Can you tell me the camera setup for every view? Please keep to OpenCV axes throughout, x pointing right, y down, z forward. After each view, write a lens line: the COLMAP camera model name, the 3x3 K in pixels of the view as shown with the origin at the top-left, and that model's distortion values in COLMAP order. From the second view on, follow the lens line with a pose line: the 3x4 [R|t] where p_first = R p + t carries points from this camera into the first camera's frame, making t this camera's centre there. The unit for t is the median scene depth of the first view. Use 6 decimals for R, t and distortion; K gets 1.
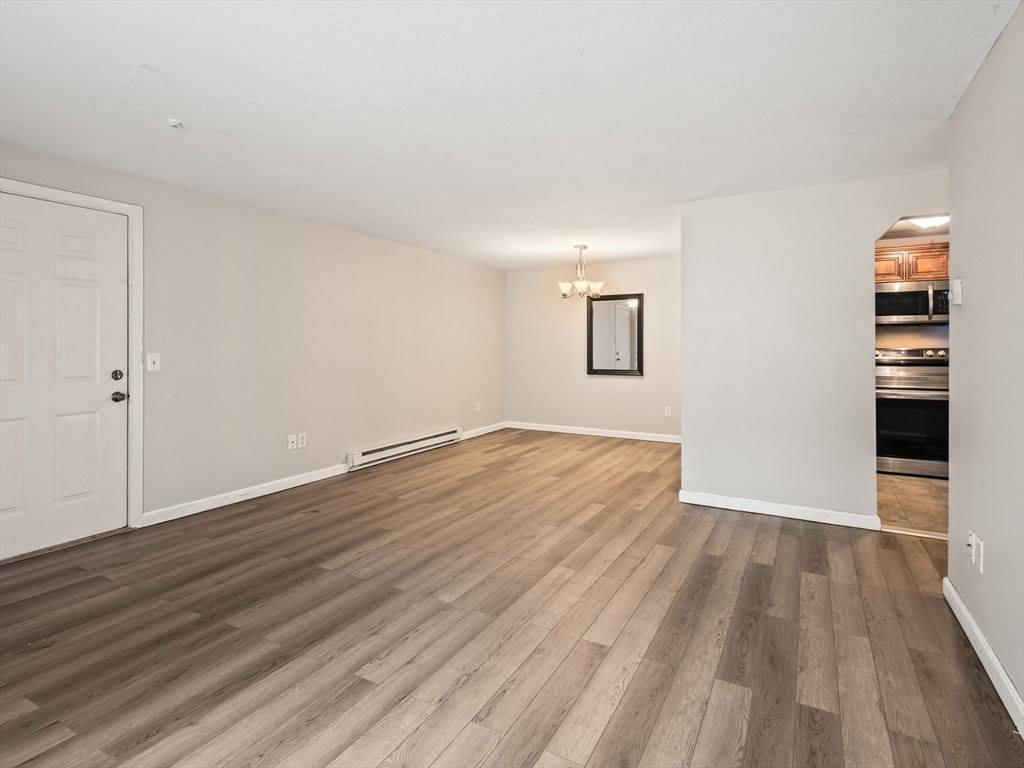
lens RADIAL K [[539.5, 0, 502.1], [0, 539.5, 344.2], [0, 0, 1]] dist [0.028789, -0.015353]
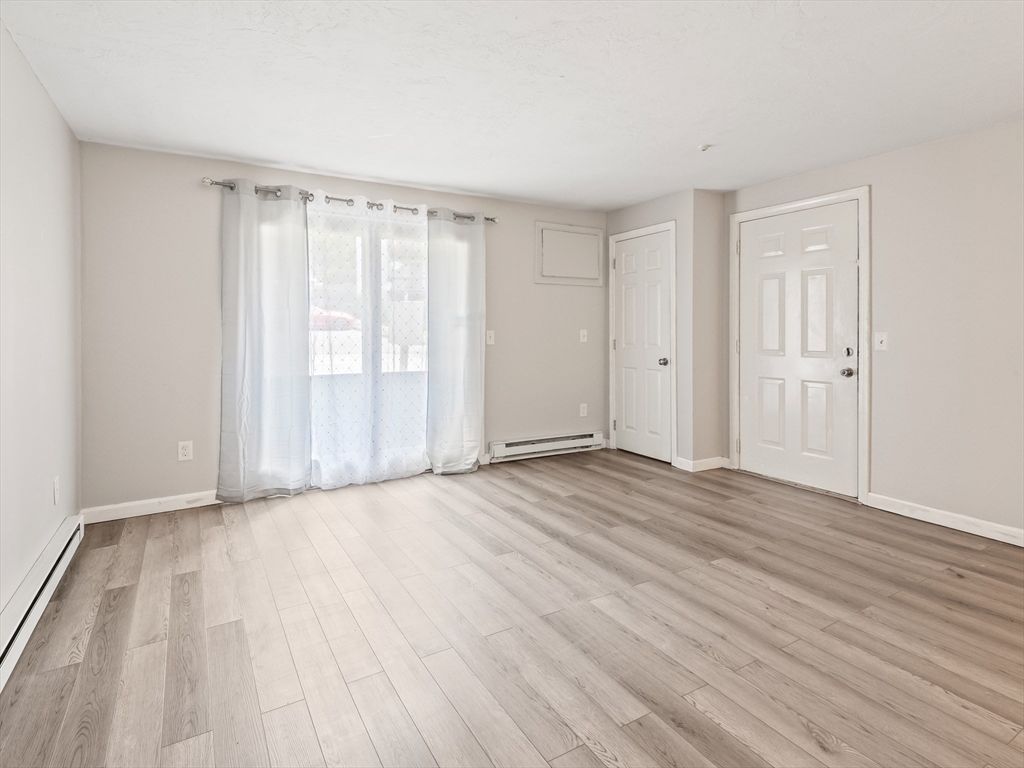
lens RADIAL K [[539.5, 0, 524.0], [0, 539.5, 328.6], [0, 0, 1]] dist [0.028789, -0.015353]
pose [[-0.480773, -0.002731, -0.876841, 0.547431], [0.005143, 0.999969, -0.005934, 0.012371], [0.876830, -0.007362, -0.480744, 0.962367]]
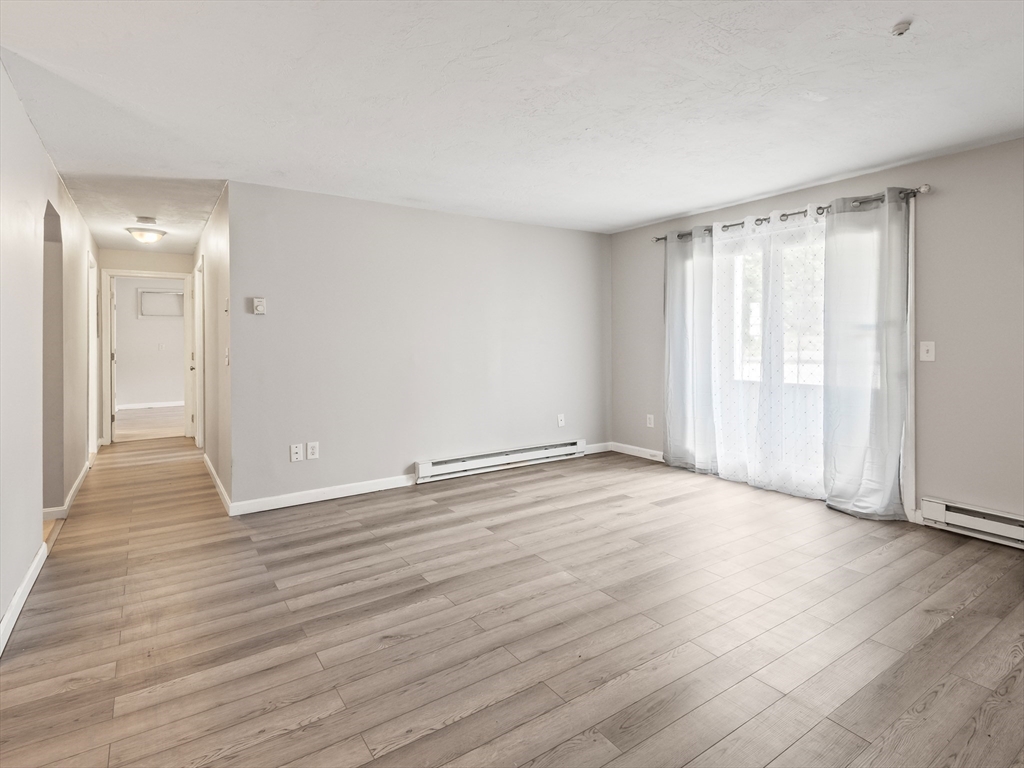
lens RADIAL K [[539.5, 0, 507.7], [0, 539.5, 342.2], [0, 0, 1]] dist [0.028789, -0.015353]
pose [[-0.896966, 0.001101, 0.442098, -0.345010], [0.003142, 0.999988, 0.003884, 0.002447], [-0.442088, 0.004873, -0.896958, 1.455531]]
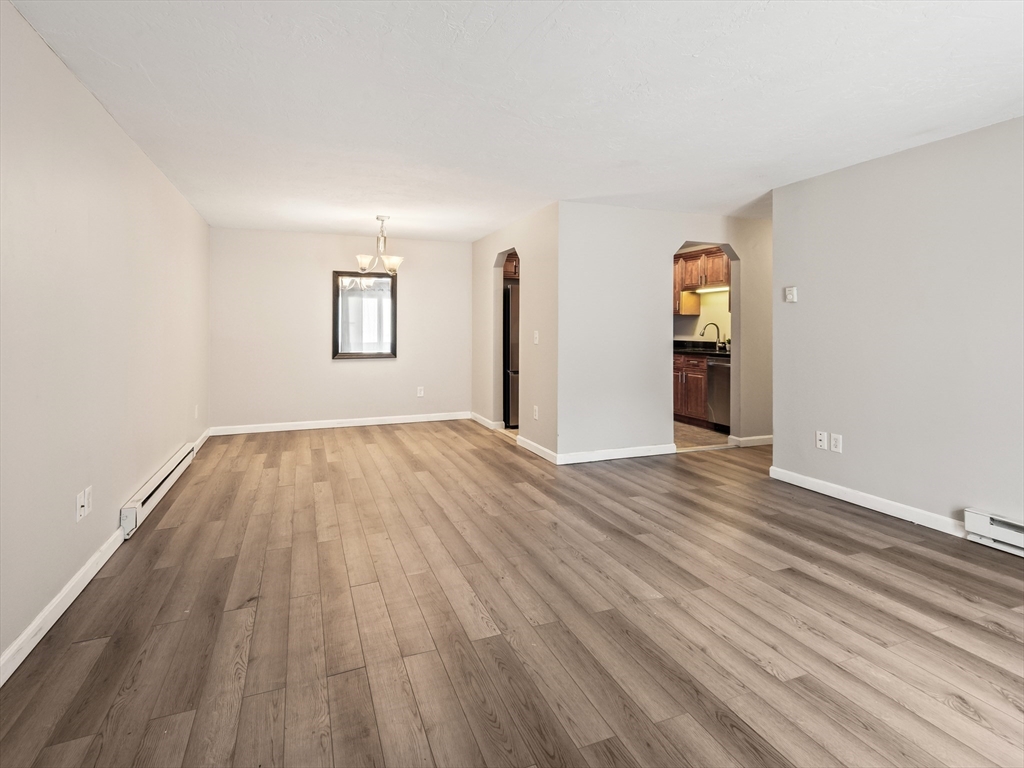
lens RADIAL K [[539.5, 0, 514.3], [0, 539.5, 316.7], [0, 0, 1]] dist [0.028789, -0.015353]
pose [[0.622358, 0.014528, 0.782598, -0.721695], [-0.001862, 0.999852, -0.017080, 0.002252], [-0.782731, 0.009172, 0.622293, 0.433707]]
